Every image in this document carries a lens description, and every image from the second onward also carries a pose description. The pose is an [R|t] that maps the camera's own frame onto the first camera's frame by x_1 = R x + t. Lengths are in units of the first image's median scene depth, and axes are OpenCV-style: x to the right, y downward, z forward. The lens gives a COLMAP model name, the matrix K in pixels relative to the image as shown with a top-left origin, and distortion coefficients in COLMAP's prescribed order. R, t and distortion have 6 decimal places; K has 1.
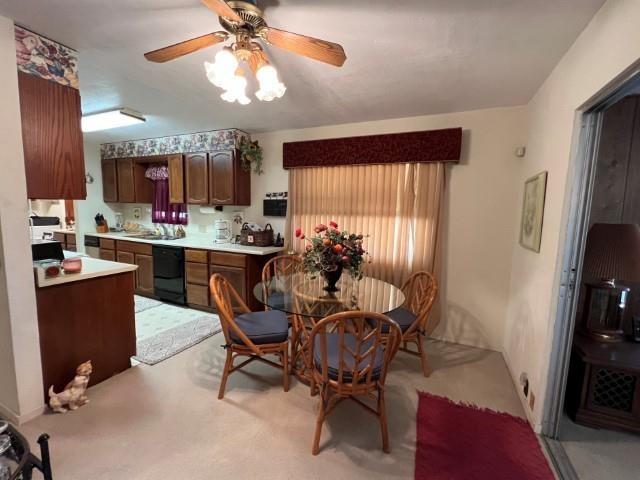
lens RADIAL K [[270.4, 0, 314.5], [0, 270.4, 239.7], [0, 0, 1]] dist [-0.014836, 0.000204]
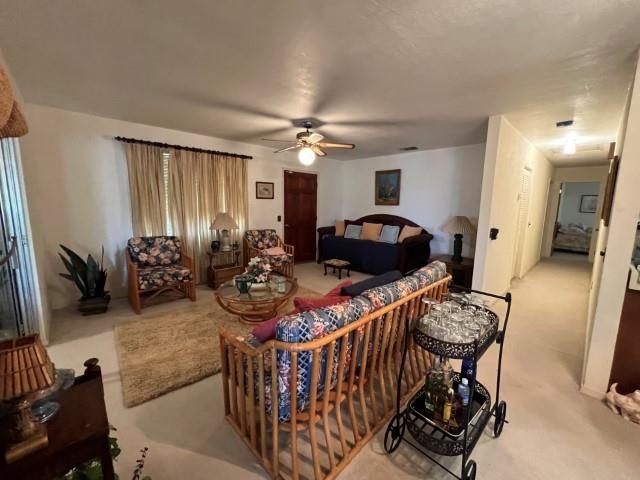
lens RADIAL K [[260.8, 0, 330.2], [0, 260.8, 241.1], [0, 0, 1]] dist [-0.008289, 0.000057]
pose [[-0.346429, 0.096081, -0.933143, 0.164048], [-0.128209, 0.980557, 0.148561, -0.004259], [0.929274, 0.171103, -0.327375, 0.100014]]
